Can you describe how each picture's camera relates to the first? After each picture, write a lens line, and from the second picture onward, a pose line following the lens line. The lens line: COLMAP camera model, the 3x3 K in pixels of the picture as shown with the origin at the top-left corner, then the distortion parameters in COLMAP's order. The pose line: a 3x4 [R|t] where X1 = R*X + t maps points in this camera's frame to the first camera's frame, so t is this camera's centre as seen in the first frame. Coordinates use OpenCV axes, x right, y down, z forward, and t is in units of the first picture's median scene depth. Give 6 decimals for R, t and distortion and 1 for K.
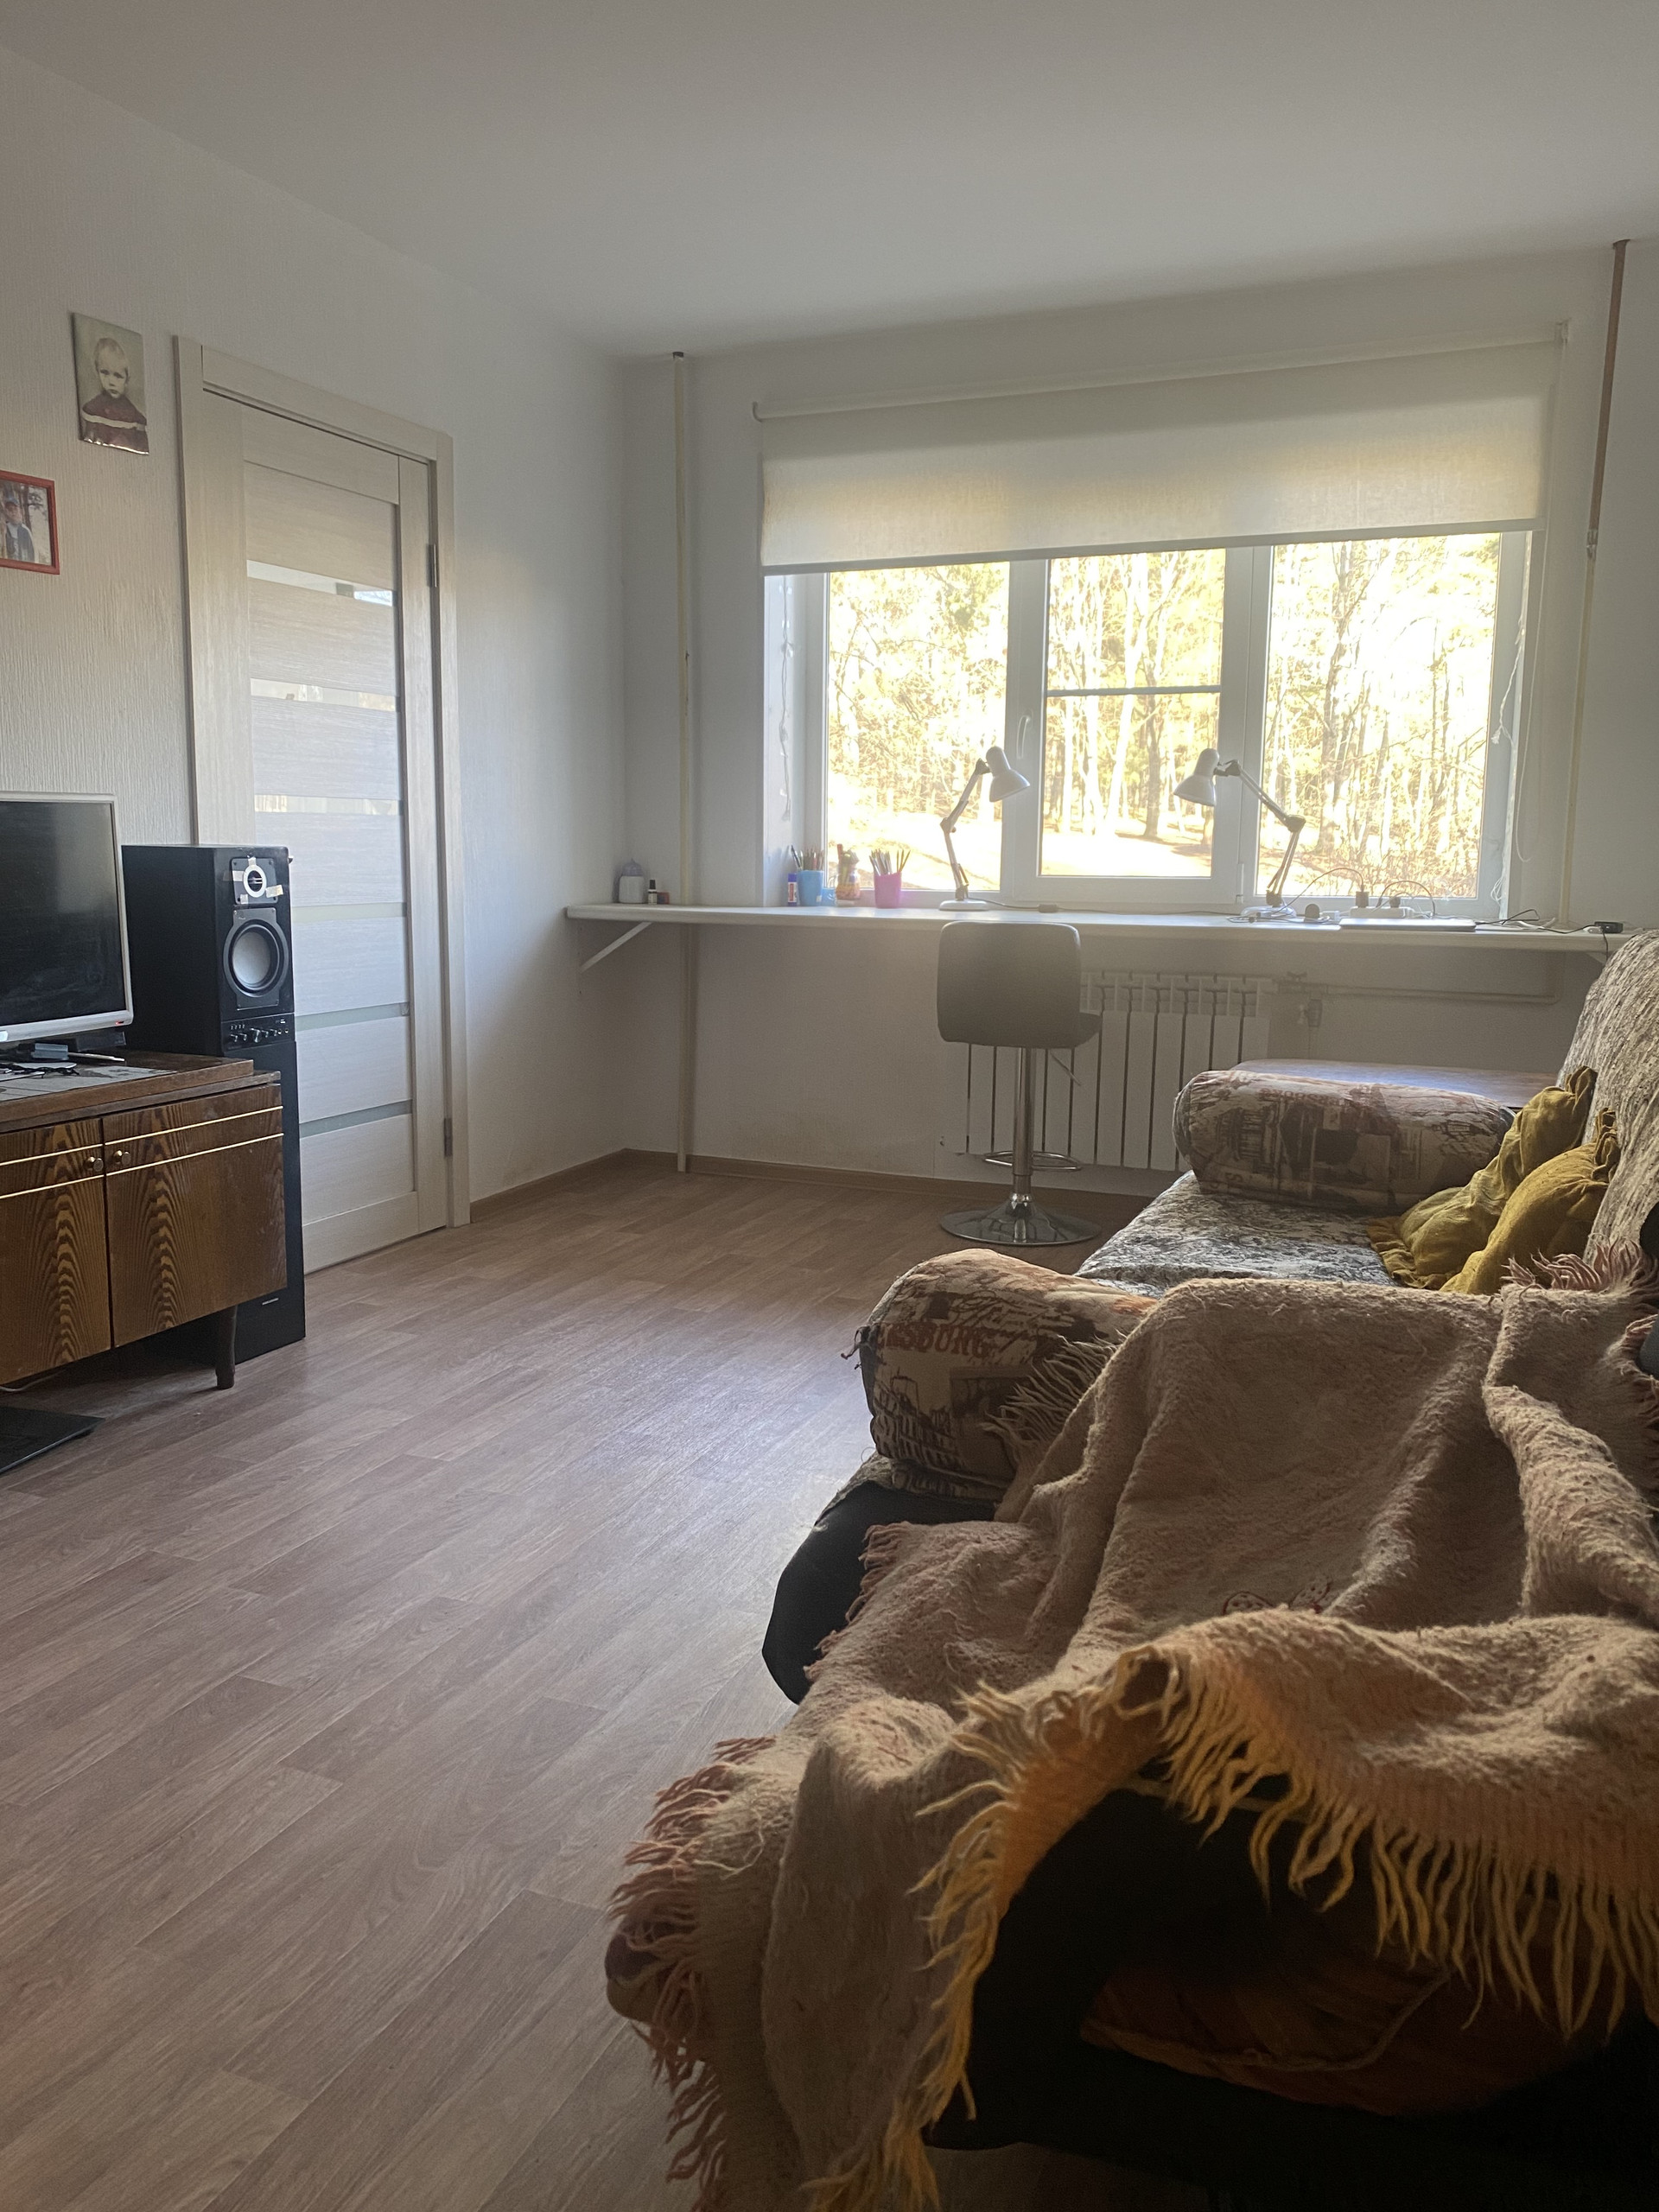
lens RADIAL K [[1648.2, 0, 829.5], [0, 1648.2, 1106.0], [0, 0, 1]] dist [0.051553, -0.082099]
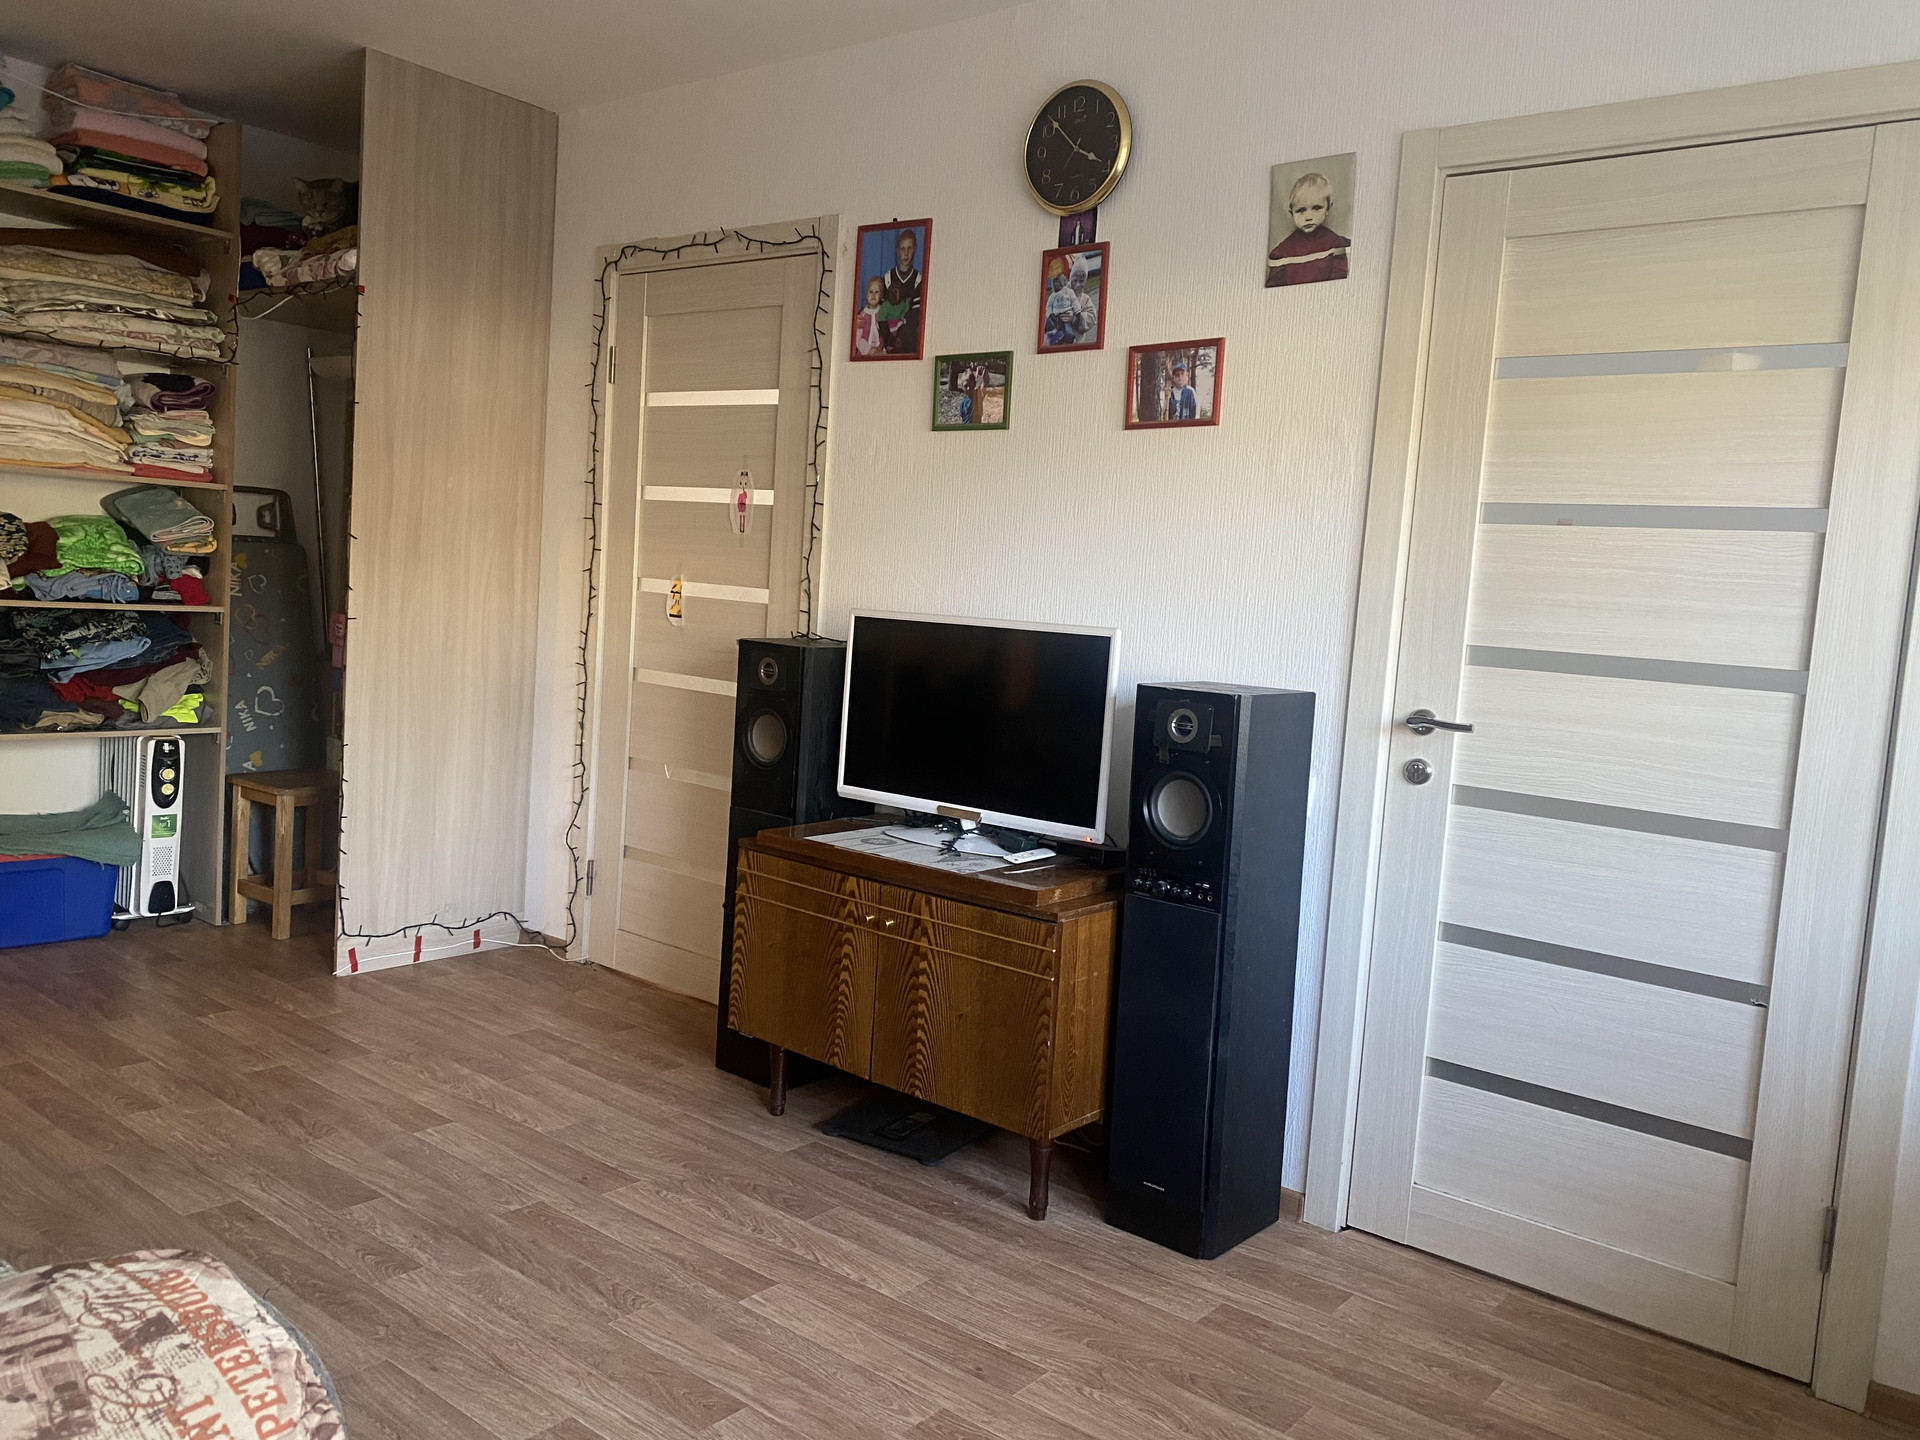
lens RADIAL K [[1430.6, 0, 960.0], [0, 1430.6, 720.0], [0, 0, 1]] dist [0.051553, -0.082099]
pose [[-0.258089, 0.053273, -0.964651, 0.464041], [-0.228050, 0.966904, 0.114411, -0.207524], [0.938820, 0.249517, -0.237398, 1.116180]]
